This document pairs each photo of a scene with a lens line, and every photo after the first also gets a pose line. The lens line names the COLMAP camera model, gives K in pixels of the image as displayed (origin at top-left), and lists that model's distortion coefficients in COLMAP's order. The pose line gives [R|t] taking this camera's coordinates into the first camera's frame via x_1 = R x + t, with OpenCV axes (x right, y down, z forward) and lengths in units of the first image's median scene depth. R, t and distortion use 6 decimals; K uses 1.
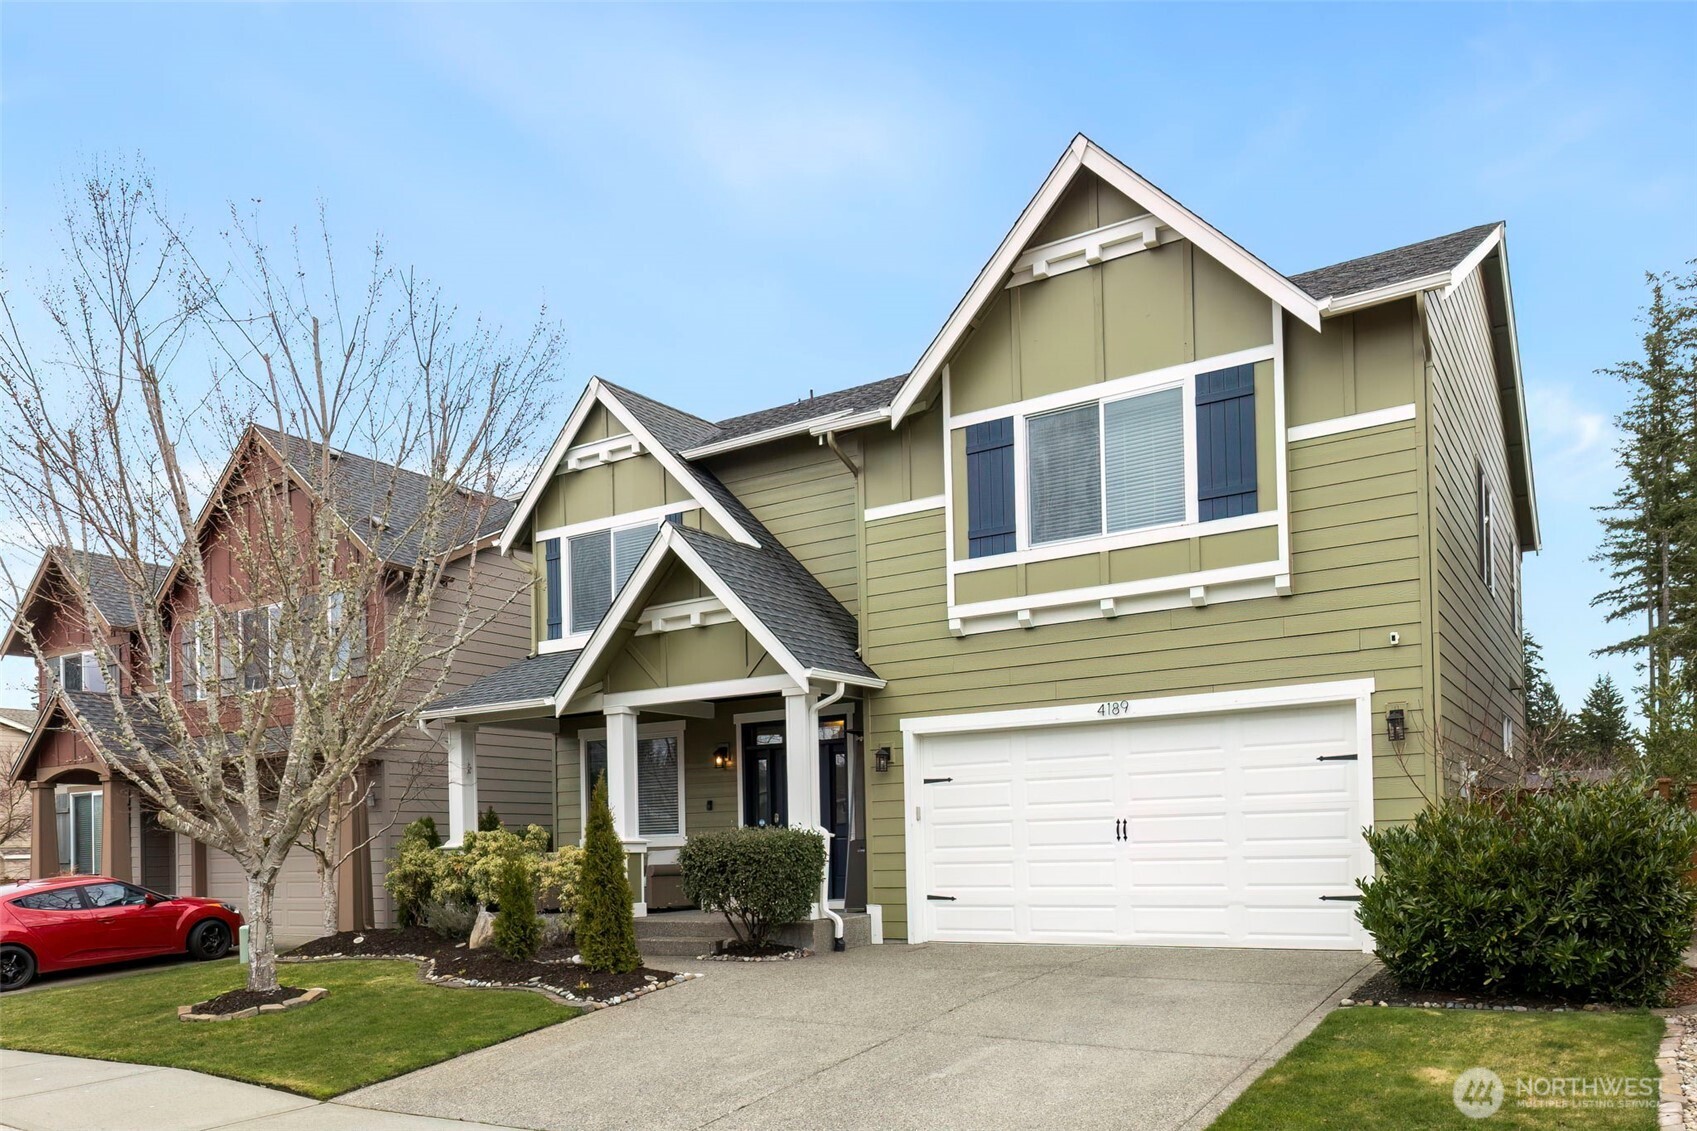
lens RADIAL K [[723.1, 0, 845.2], [0, 723.1, 559.0], [0, 0, 1]] dist [0.001067, -0.000120]
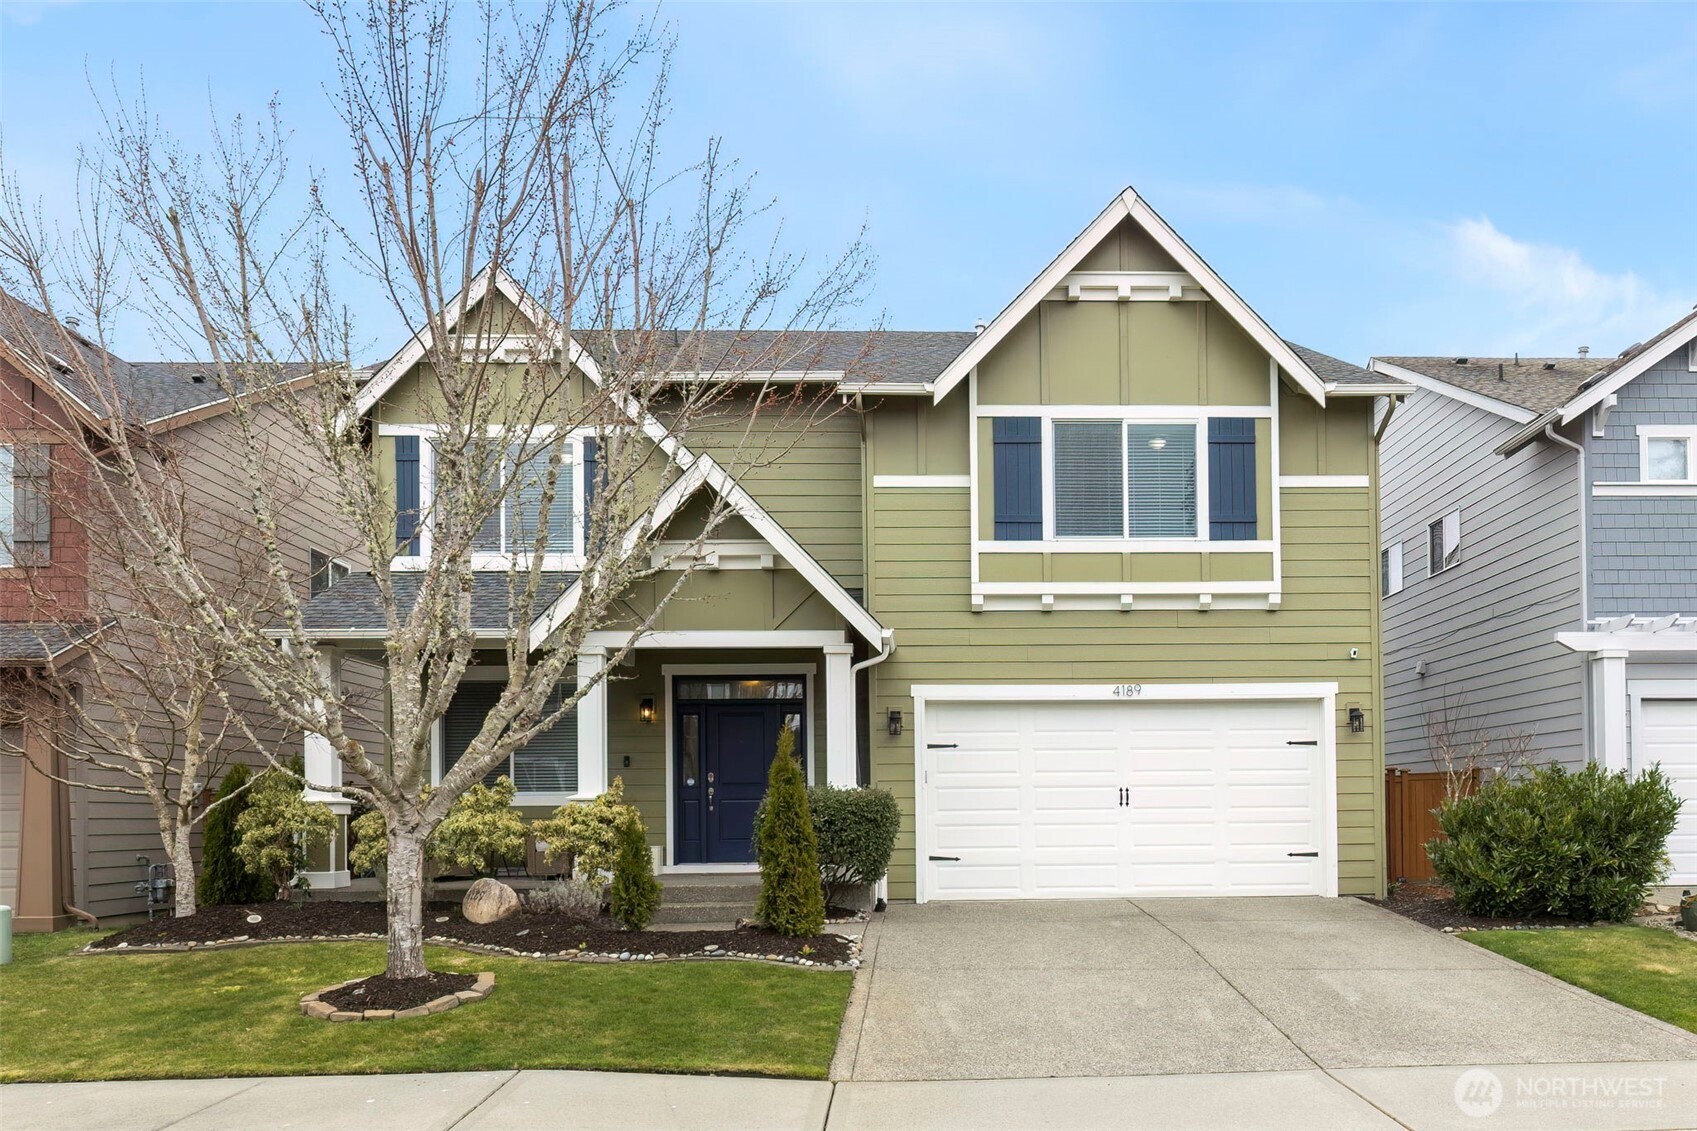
lens RADIAL K [[727.4, 0, 848.5], [0, 727.4, 513.6], [0, 0, 1]] dist [0.000663, 0.000060]
pose [[0.928514, 0.153875, 0.337913, -0.417645], [-0.149491, 0.987988, -0.039130, 0.036540], [-0.339875, -0.014182, 0.940364, 0.063032]]
